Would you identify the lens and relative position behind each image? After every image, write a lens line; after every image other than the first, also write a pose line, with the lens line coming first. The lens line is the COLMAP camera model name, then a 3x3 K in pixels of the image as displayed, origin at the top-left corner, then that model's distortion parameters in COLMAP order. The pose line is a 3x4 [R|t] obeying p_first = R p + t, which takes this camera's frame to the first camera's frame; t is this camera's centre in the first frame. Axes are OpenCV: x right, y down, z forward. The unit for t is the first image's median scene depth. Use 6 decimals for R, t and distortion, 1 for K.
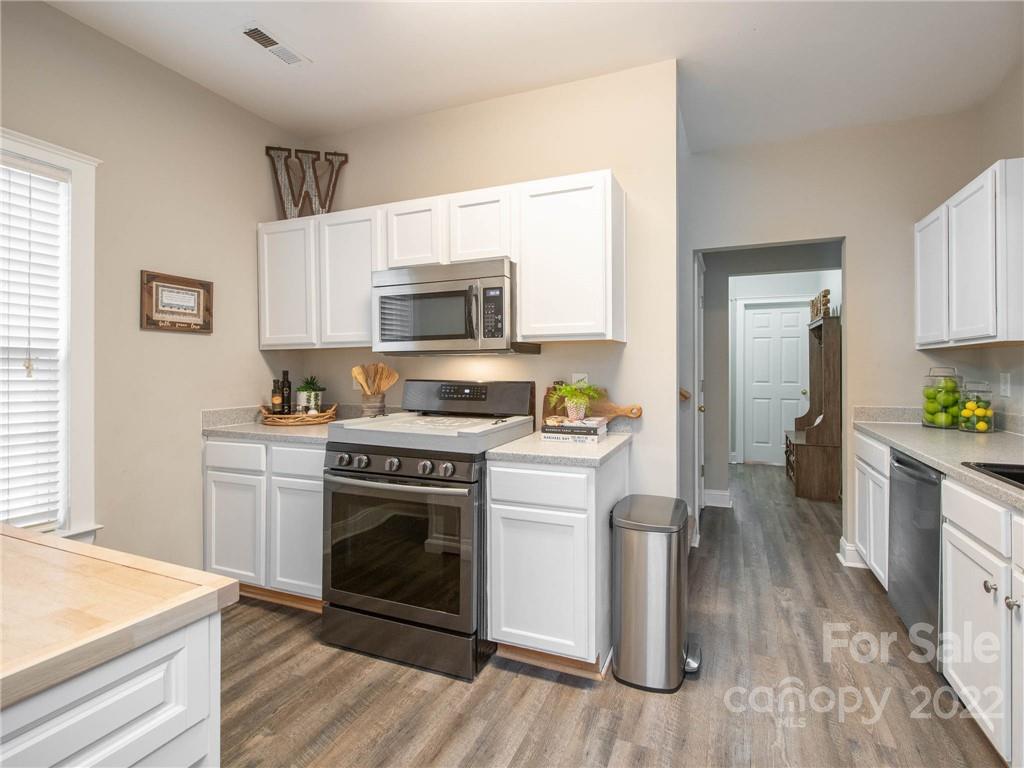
lens RADIAL K [[455.1, 0, 530.3], [0, 455.1, 365.2], [0, 0, 1]] dist [0.017468, -0.007515]
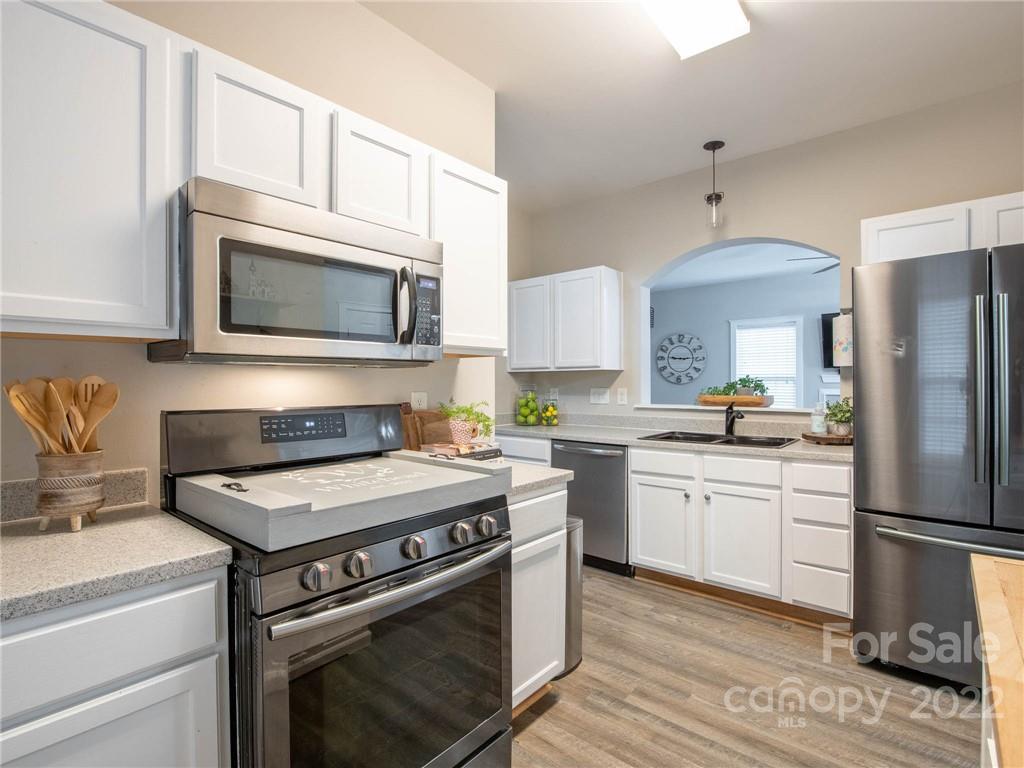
lens RADIAL K [[521.1, 0, 512.0], [0, 521.1, 384.0], [0, 0, 1]] dist [-0.001167, -0.000278]
pose [[0.322805, 0.000147, 0.946466, -0.750938], [-0.003377, 0.999994, 0.000996, 0.001229], [-0.946460, -0.003517, 0.322803, 0.540036]]
